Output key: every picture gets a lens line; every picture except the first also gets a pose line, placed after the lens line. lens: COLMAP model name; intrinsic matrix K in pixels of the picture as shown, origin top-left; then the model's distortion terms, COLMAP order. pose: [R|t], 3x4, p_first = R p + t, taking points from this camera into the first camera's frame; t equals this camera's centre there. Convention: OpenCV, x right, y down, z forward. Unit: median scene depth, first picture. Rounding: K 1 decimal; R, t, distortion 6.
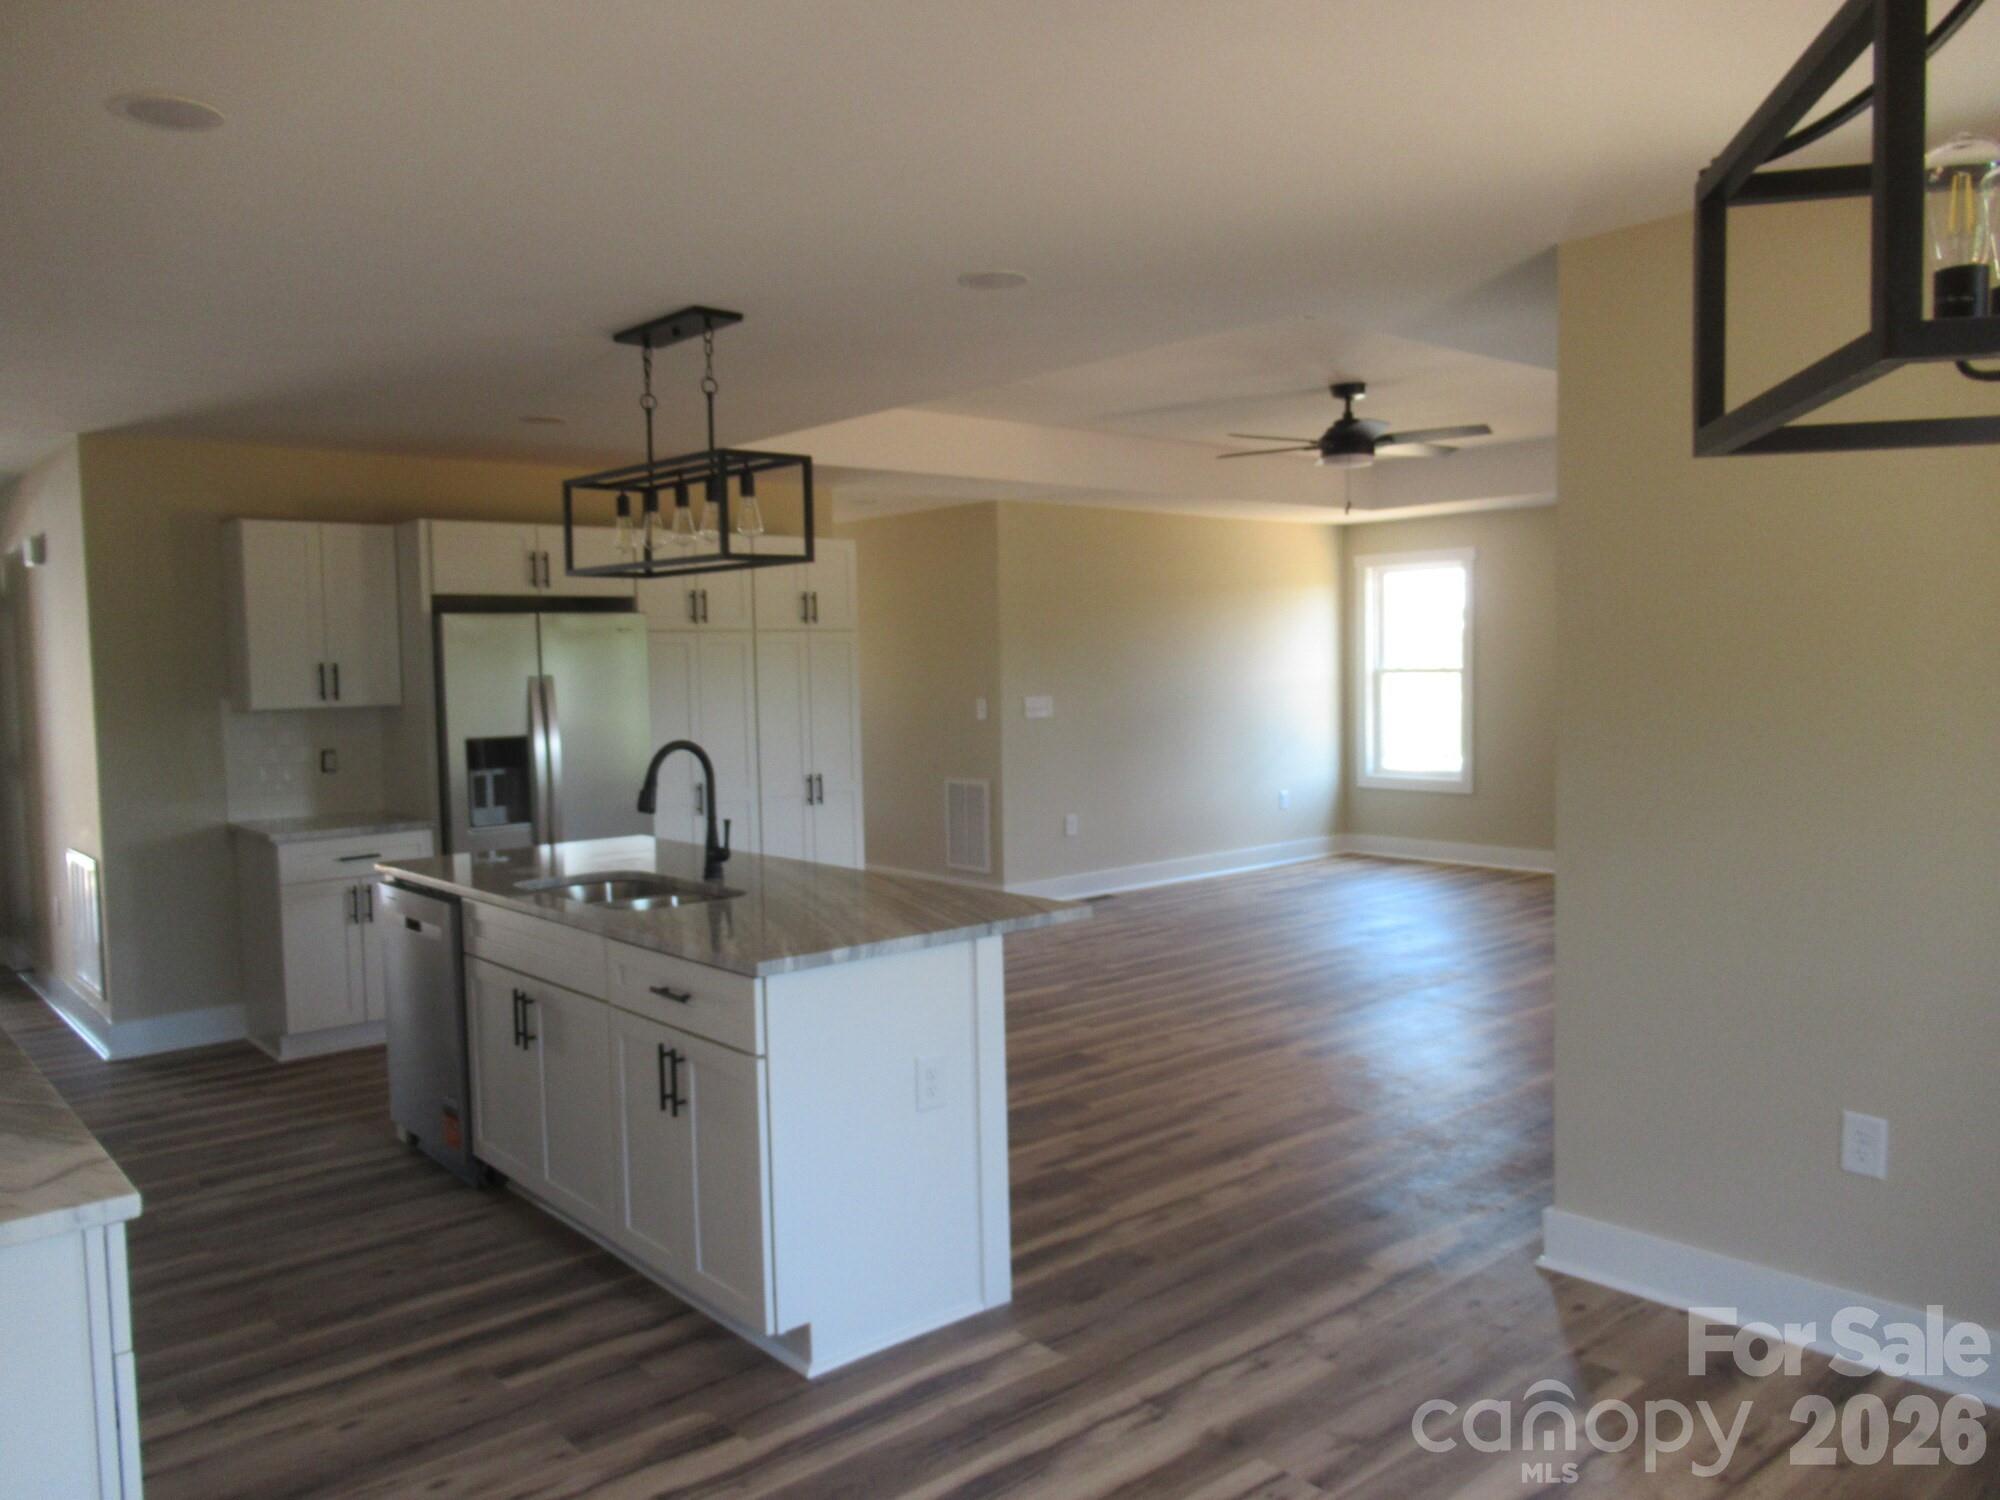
lens RADIAL K [[1487.7, 0, 996.8], [0, 1487.7, 763.5], [0, 0, 1]] dist [-0.012358, 0.002583]
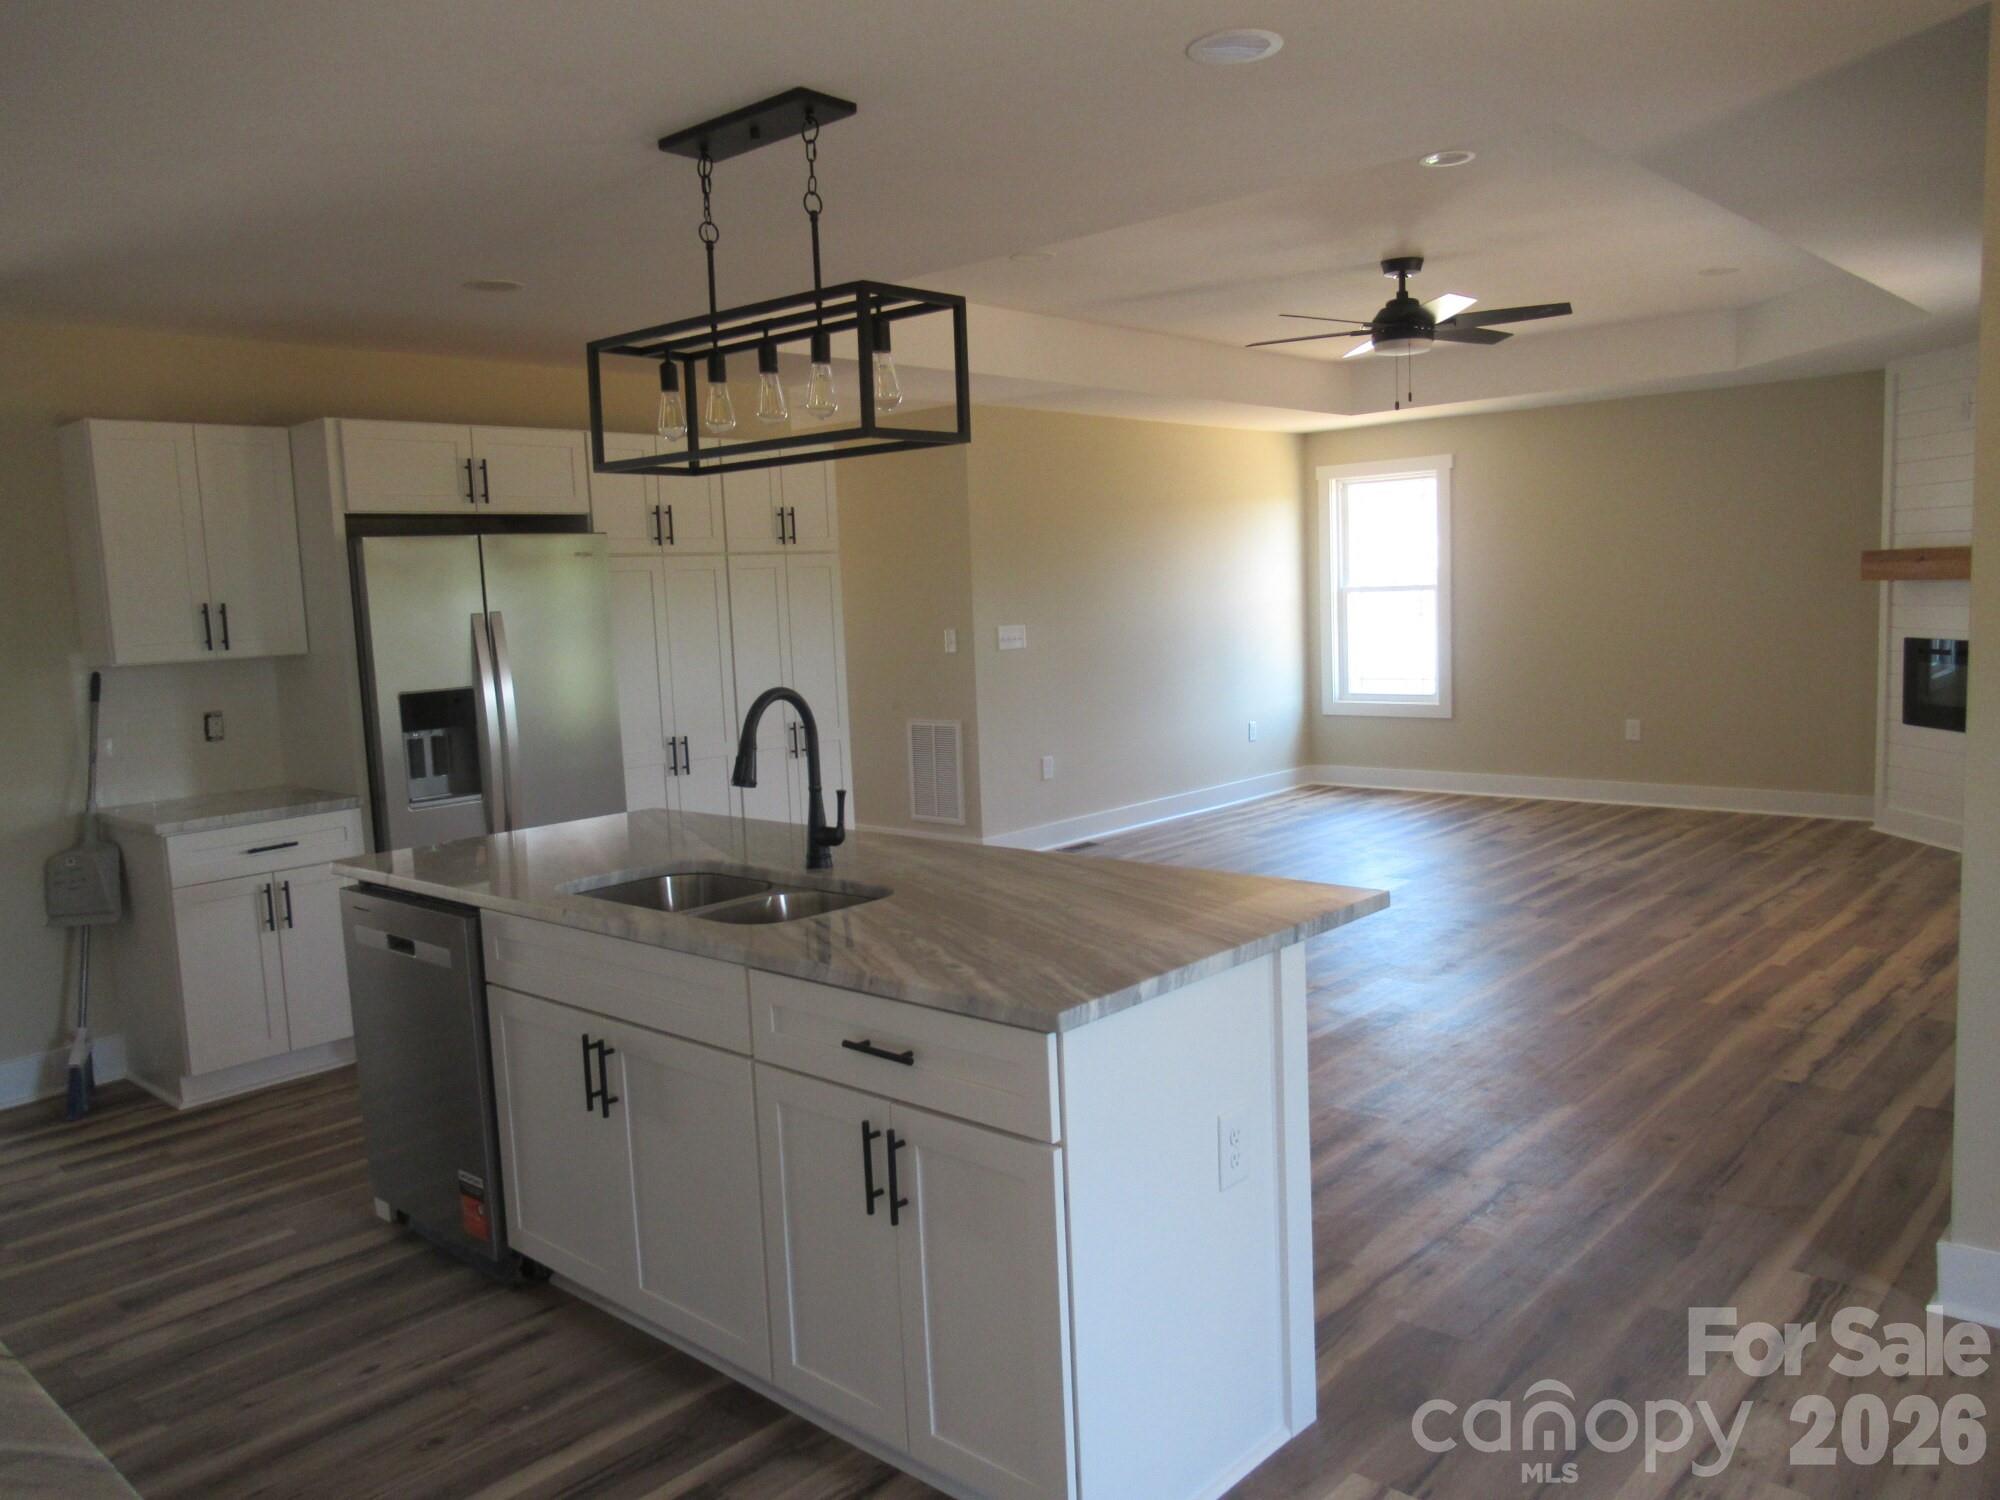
lens RADIAL K [[1487.7, 0, 995.0], [0, 1487.7, 758.0], [0, 0, 1]] dist [-0.012358, 0.002583]
pose [[0.992610, -0.035758, 0.115961, -0.137938], [0.031002, 0.998613, 0.042560, -0.006149], [-0.117322, -0.038650, 0.992341, 0.173373]]
